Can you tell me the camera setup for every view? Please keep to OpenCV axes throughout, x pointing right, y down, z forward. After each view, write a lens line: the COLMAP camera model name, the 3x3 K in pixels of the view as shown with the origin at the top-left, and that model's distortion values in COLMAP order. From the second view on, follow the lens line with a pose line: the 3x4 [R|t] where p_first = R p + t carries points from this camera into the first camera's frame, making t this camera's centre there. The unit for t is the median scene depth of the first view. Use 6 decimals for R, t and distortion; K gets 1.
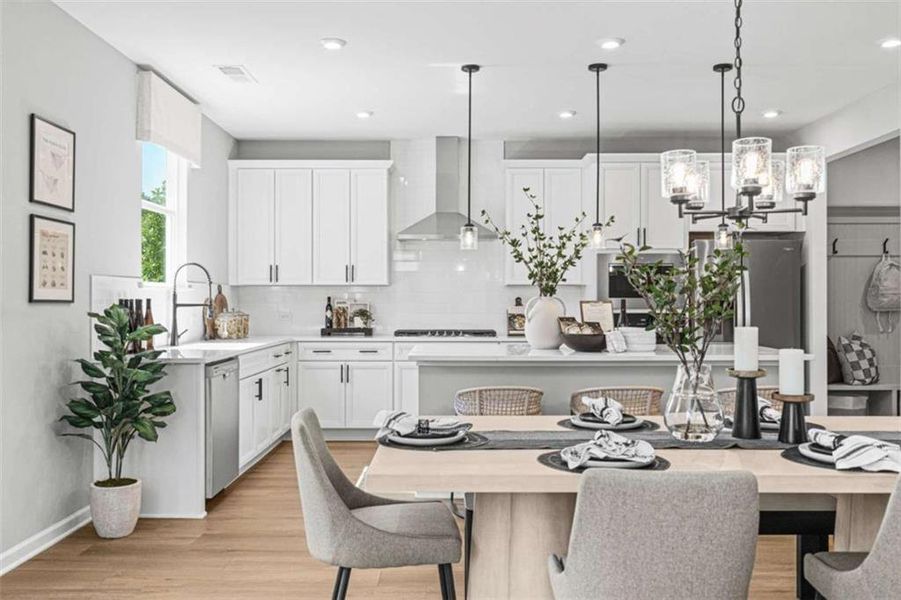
lens RADIAL K [[800.9, 0, 450.5], [0, 800.9, 300.0], [0, 0, 1]] dist [0.007961, -0.000906]
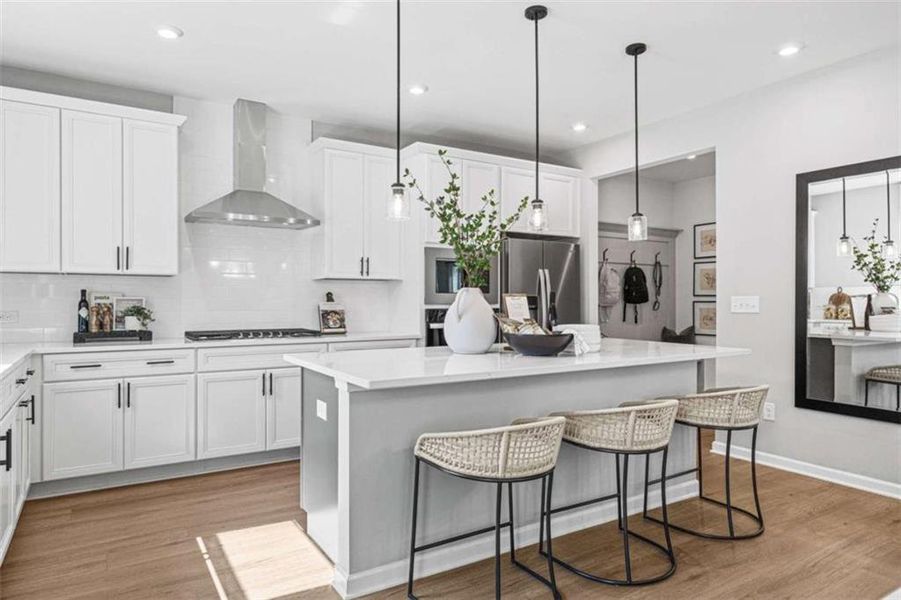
lens RADIAL K [[560.8, 0, 450.5], [0, 560.8, 300.0], [0, 0, 1]] dist [0.003818, -0.000177]
pose [[0.846861, -0.000014, 0.531814, -0.146787], [-0.000153, 1.000000, 0.000270, 0.005667], [-0.531814, -0.000310, 0.846861, 0.400321]]
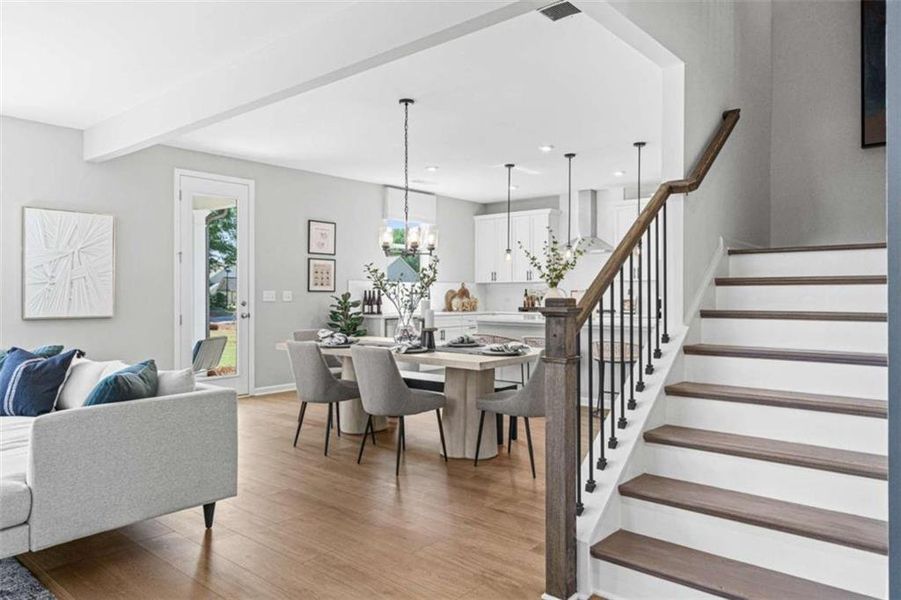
lens RADIAL K [[618.7, 0, 450.9], [0, 618.7, 293.0], [0, 0, 1]] dist [0.003278, 0.000505]
pose [[0.763976, -0.001416, -0.645243, 0.617233], [0.001182, 0.999999, -0.000795, 0.005476], [0.645243, -0.000155, 0.763977, -0.137332]]
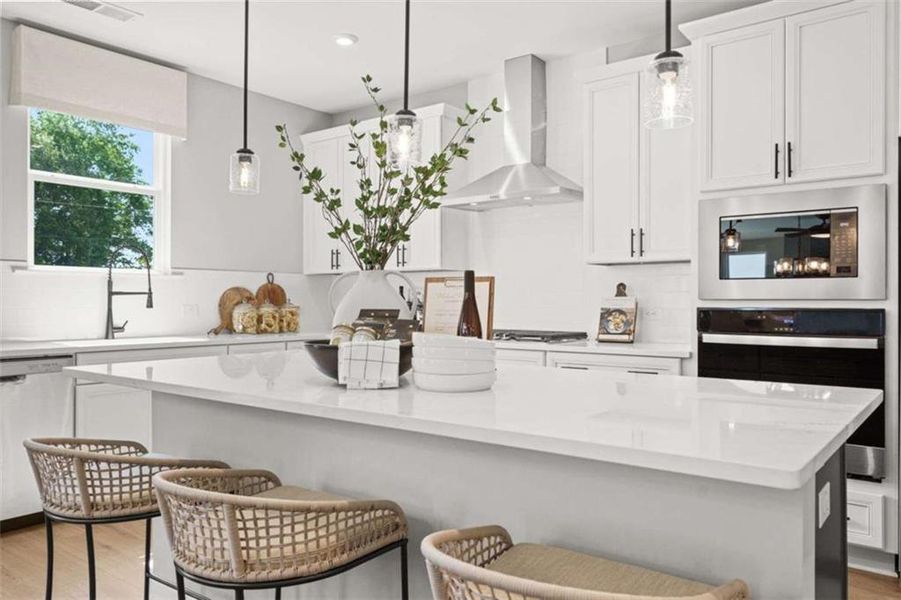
lens RADIAL K [[684.5, 0, 449.0], [0, 684.5, 297.1], [0, 0, 1]] dist [0.004392, 0.001867]
pose [[0.791742, -0.003203, -0.610847, 0.327186], [-0.000837, 0.999980, -0.006328, 0.012102], [0.610855, 0.005521, 0.791723, 0.501514]]
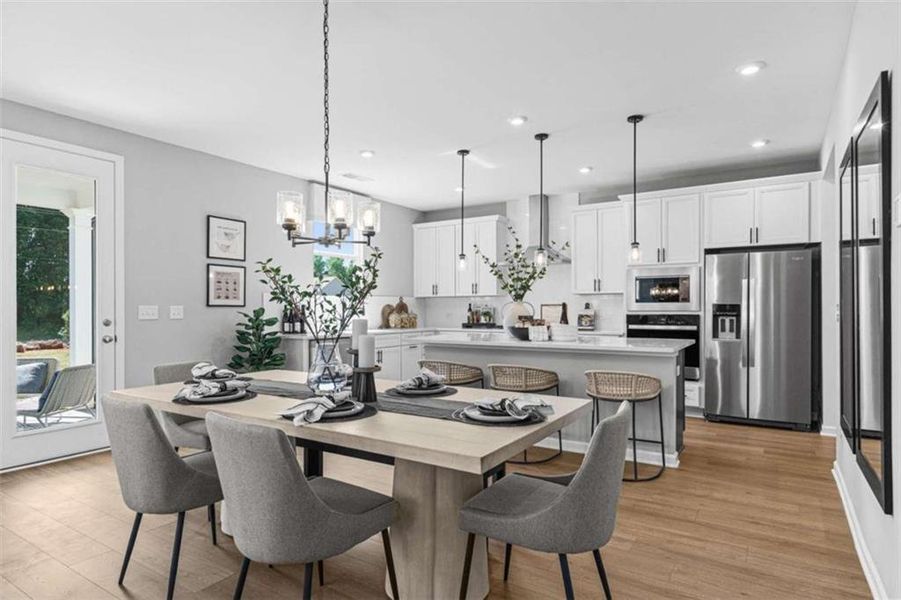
lens RADIAL K [[515.0, 0, 450.5], [0, 515.0, 308.0], [0, 0, 1]] dist [0.000489, 0.000181]
pose [[0.843609, -0.003536, -0.536946, 0.384887], [0.003611, 0.999993, -0.000913, 0.005911], [0.536945, -0.001168, 0.843616, 0.115319]]
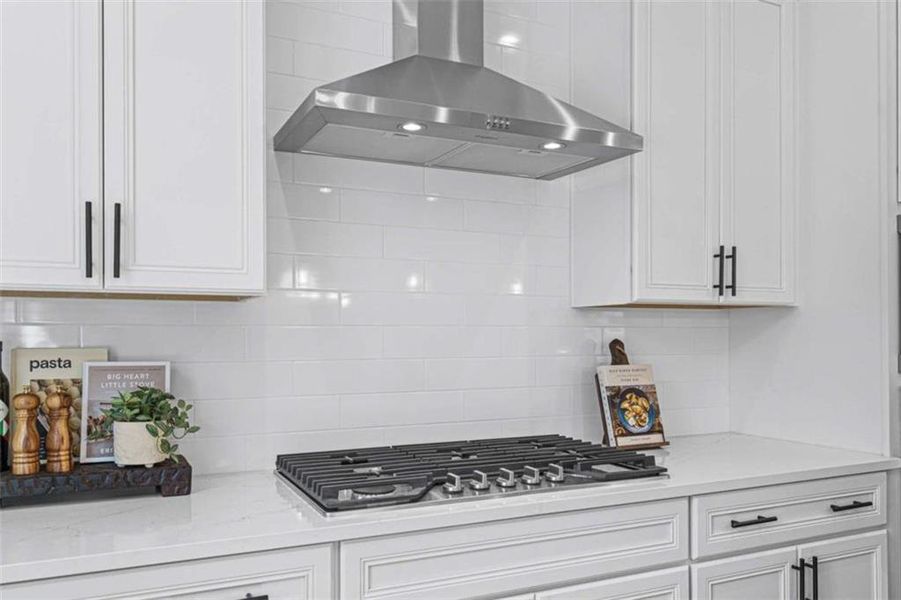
lens RADIAL K [[723.1, 0, 450.4], [0, 723.1, 333.9], [0, 0, 1]] dist [0.027670, 0.001347]
pose [[0.908221, -0.001316, 0.418489, -0.123817], [0.001863, 0.999998, -0.000897, -0.005883], [-0.418487, 0.001594, 0.908222, 0.774282]]
